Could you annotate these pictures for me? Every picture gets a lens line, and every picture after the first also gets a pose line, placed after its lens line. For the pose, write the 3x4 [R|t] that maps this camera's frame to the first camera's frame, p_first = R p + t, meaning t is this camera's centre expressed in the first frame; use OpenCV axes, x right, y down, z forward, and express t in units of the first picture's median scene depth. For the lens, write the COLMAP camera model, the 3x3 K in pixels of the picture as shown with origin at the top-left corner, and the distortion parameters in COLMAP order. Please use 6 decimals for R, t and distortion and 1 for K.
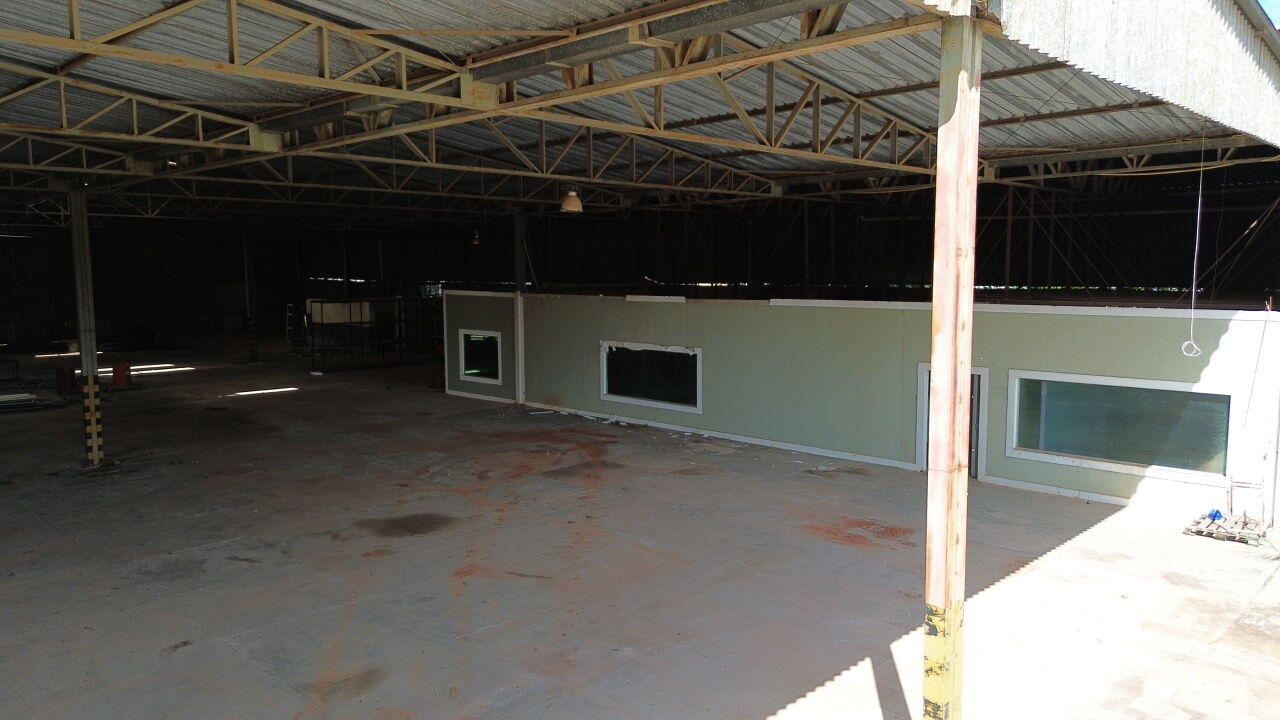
lens RADIAL K [[907.6, 0, 638.5], [0, 907.6, 359.8], [0, 0, 1]] dist [0.069856, -0.069889]
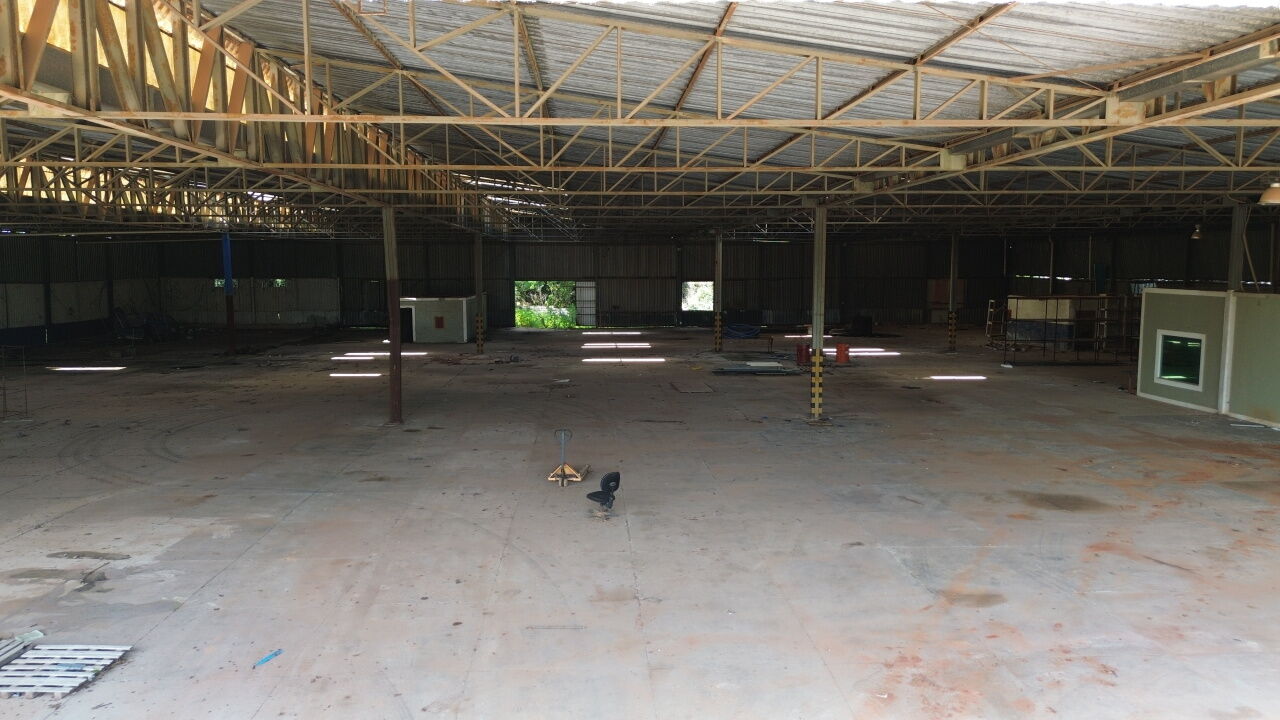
lens RADIAL K [[907.6, 0, 638.5], [0, 907.6, 359.8], [0, 0, 1]] dist [0.069856, -0.069889]
pose [[0.736912, 0.072880, -0.672048, 0.091303], [-0.071348, 0.997004, 0.029886, 0.013497], [0.672213, 0.025926, 0.739904, -0.131214]]
